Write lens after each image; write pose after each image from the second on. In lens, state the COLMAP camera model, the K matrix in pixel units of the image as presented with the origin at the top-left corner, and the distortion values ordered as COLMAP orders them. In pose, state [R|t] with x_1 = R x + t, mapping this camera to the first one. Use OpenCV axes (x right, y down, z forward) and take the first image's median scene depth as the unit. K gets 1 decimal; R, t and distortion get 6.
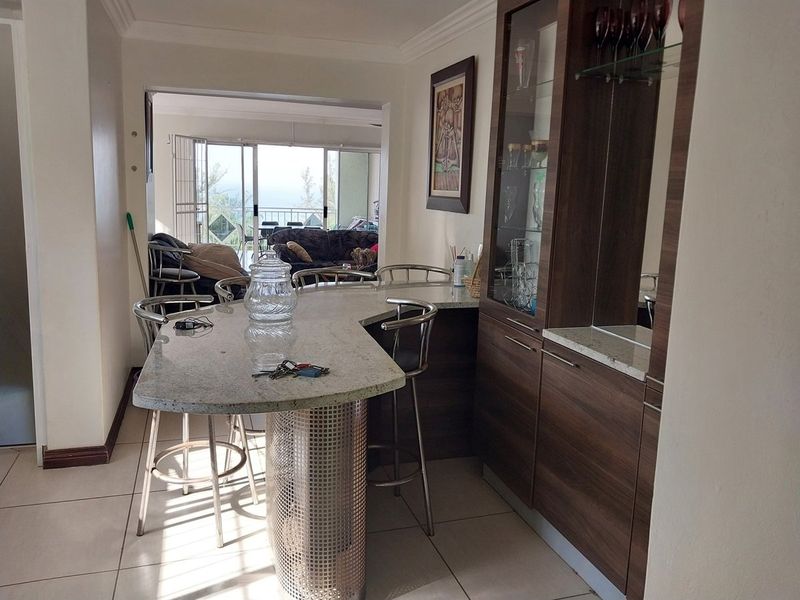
lens RADIAL K [[629.7, 0, 401.0], [0, 629.7, 299.2], [0, 0, 1]] dist [-0.007424, -0.003347]
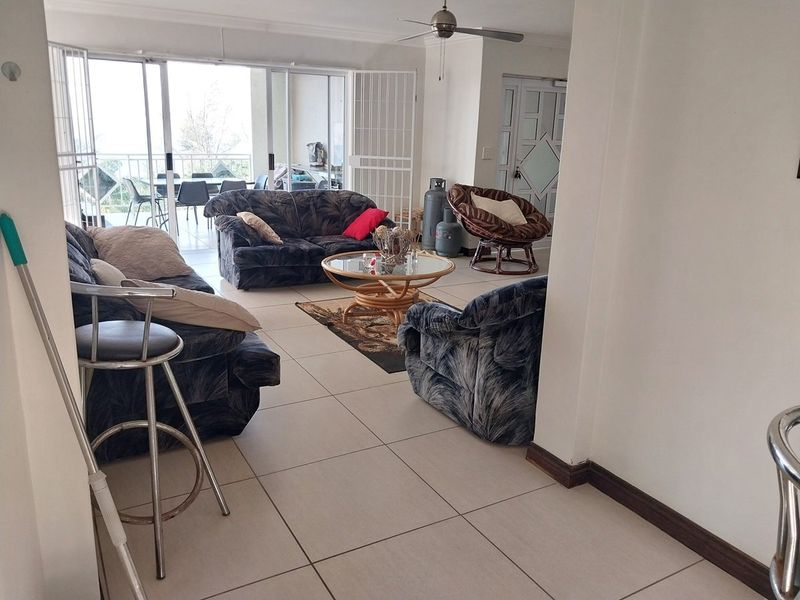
lens RADIAL K [[629.7, 0, 401.7], [0, 629.7, 296.0], [0, 0, 1]] dist [-0.007424, -0.003347]
pose [[0.977139, -0.059175, 0.204198, -0.138360], [0.040507, 0.994708, 0.094420, -0.054316], [-0.208705, -0.083990, 0.974365, 0.292184]]
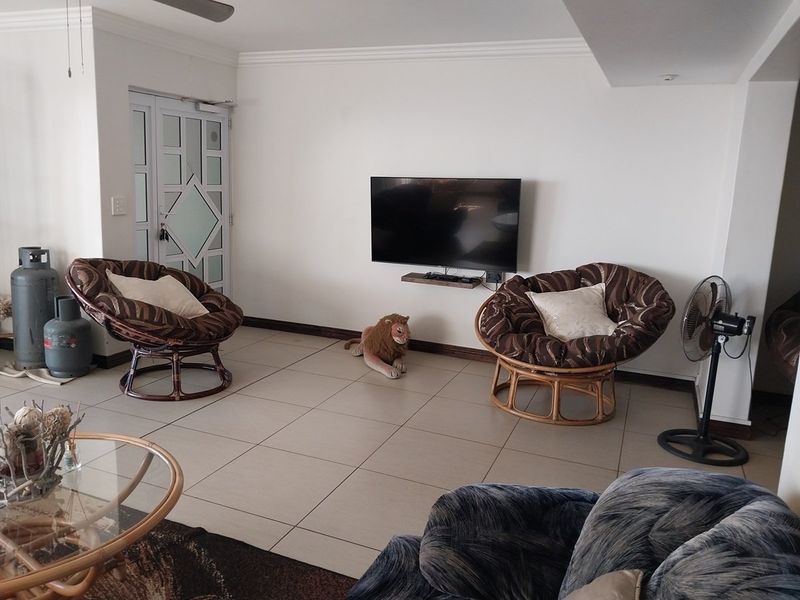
lens RADIAL K [[629.7, 0, 393.6], [0, 629.7, 298.3], [0, 0, 1]] dist [-0.007424, -0.003347]
pose [[0.649081, -0.146331, 0.746513, -0.110399], [0.114386, 0.988942, 0.094395, -0.097359], [-0.752071, 0.024120, 0.658641, 0.527687]]
